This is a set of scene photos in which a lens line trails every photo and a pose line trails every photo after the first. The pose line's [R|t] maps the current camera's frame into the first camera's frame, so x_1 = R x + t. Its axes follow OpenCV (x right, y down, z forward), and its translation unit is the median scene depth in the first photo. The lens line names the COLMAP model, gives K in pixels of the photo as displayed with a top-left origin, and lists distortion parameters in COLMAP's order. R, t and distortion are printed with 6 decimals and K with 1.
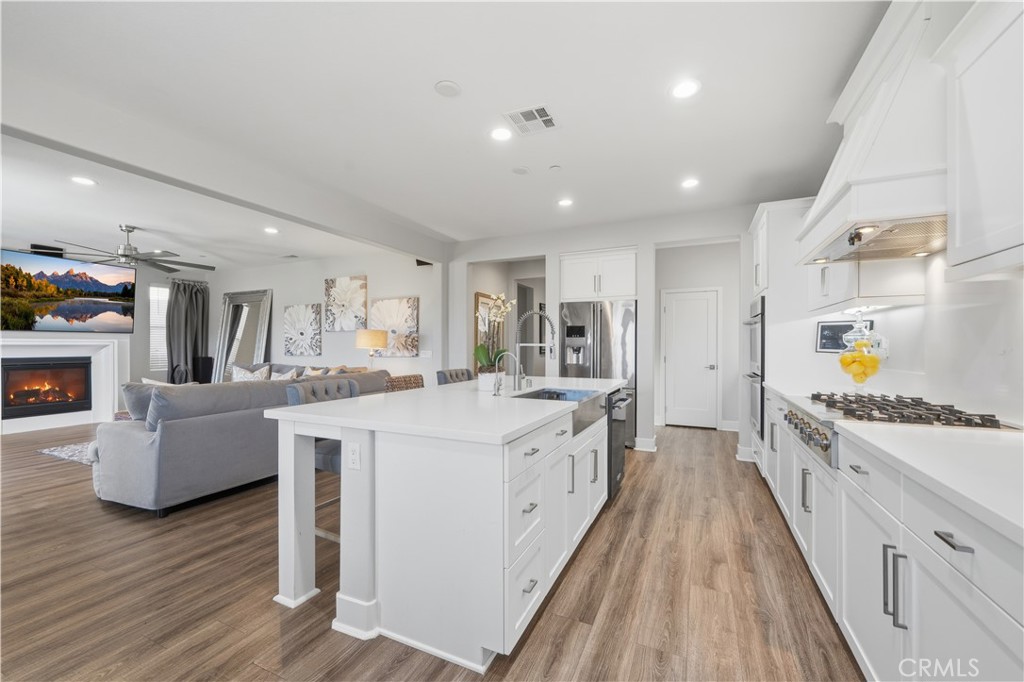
lens RADIAL K [[405.1, 0, 511.4], [0, 405.1, 345.4], [0, 0, 1]] dist [0.000607, -0.000170]
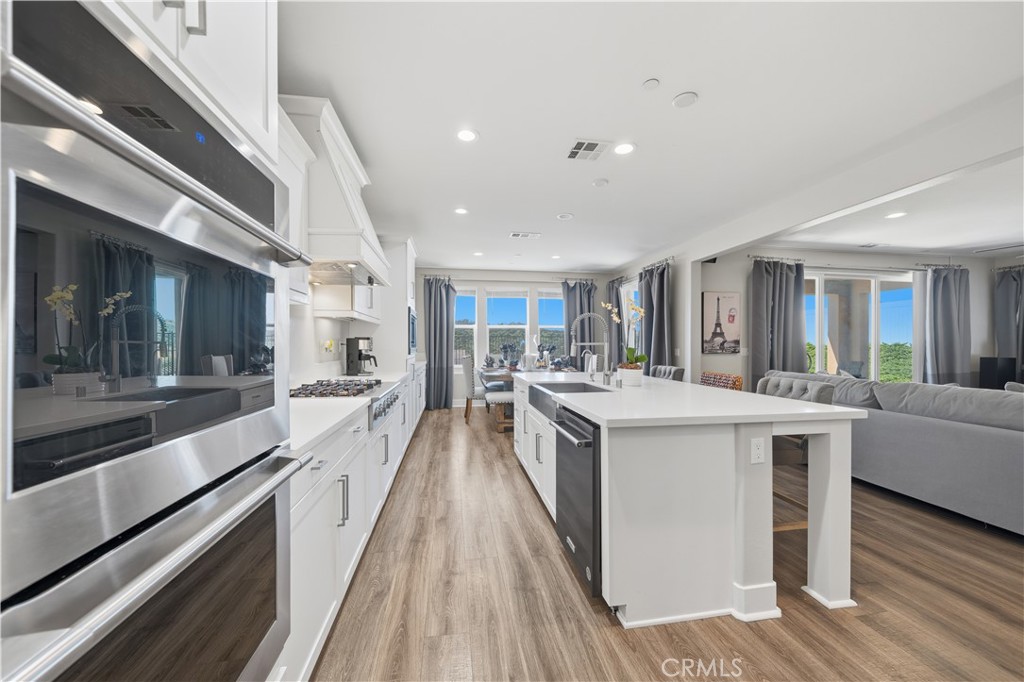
lens RADIAL K [[405.1, 0, 513.6], [0, 405.1, 344.4], [0, 0, 1]] dist [0.000607, -0.000170]
pose [[-0.831863, -0.002031, -0.554978, 0.658788], [-0.002324, 0.999997, -0.000177, 0.000687], [0.554977, 0.001142, -0.831865, 1.392318]]
